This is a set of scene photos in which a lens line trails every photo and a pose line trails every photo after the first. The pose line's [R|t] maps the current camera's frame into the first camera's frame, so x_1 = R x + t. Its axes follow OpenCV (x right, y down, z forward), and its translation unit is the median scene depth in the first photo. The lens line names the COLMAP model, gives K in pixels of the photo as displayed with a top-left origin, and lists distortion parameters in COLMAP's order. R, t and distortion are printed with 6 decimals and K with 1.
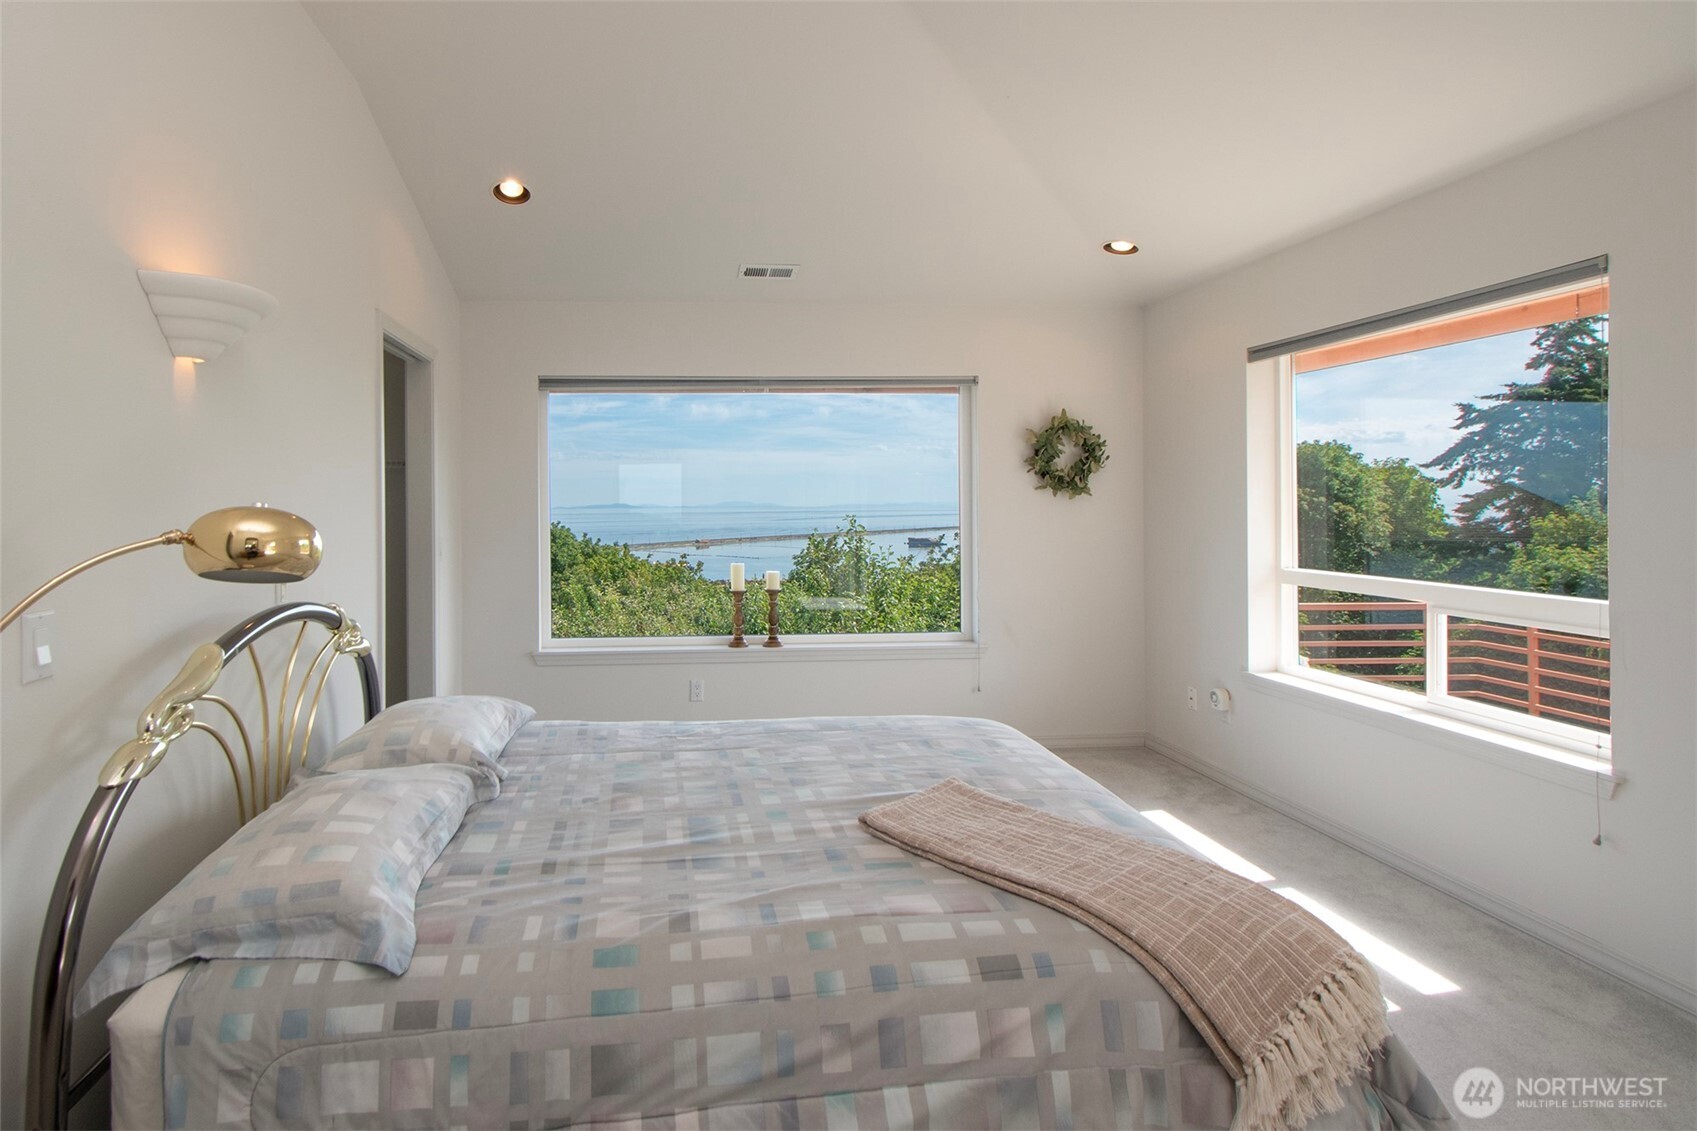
lens RADIAL K [[969.1, 0, 847.1], [0, 969.1, 500.2], [0, 0, 1]] dist [-0.004691, -0.000943]
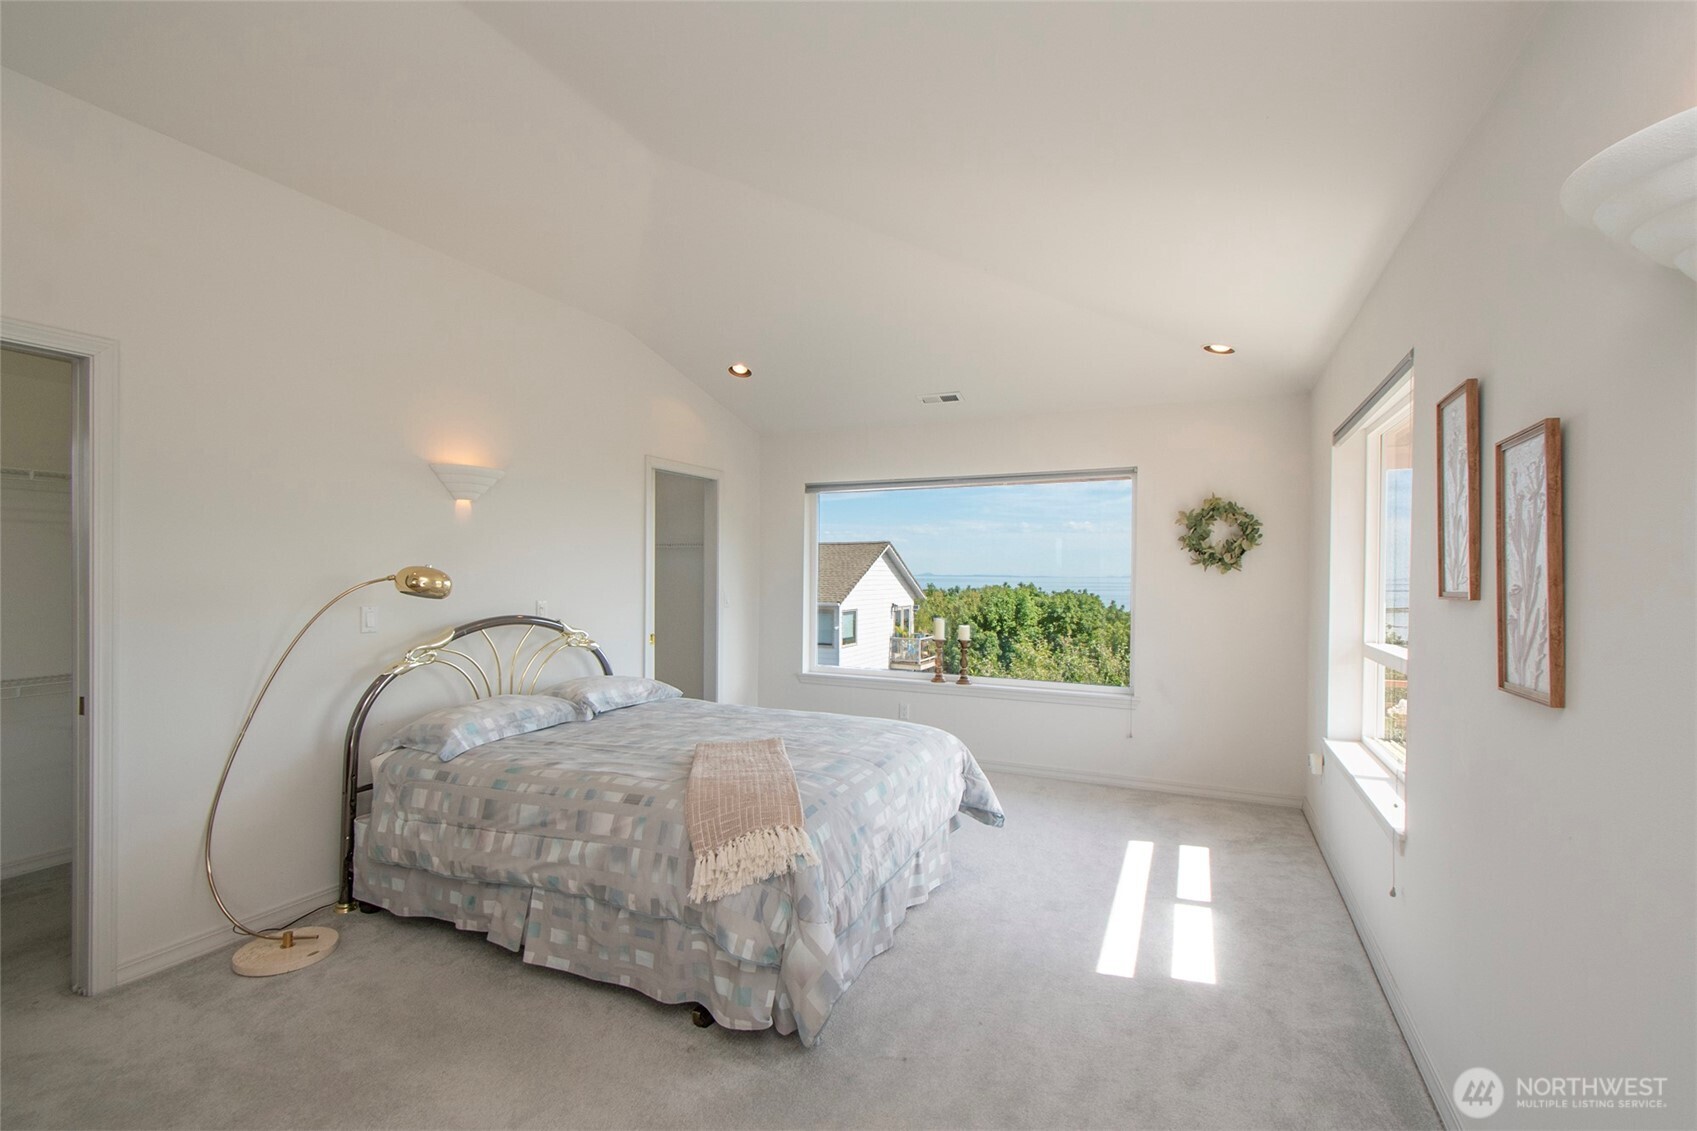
lens RADIAL K [[898.3, 0, 848.5], [0, 898.3, 565.5], [0, 0, 1]] dist [-0.003713, -0.000184]
pose [[0.844721, 0.009976, -0.535114, 1.384898], [-0.013875, 0.999898, -0.003262, -0.003960], [0.535027, 0.010180, 0.844773, -0.314467]]
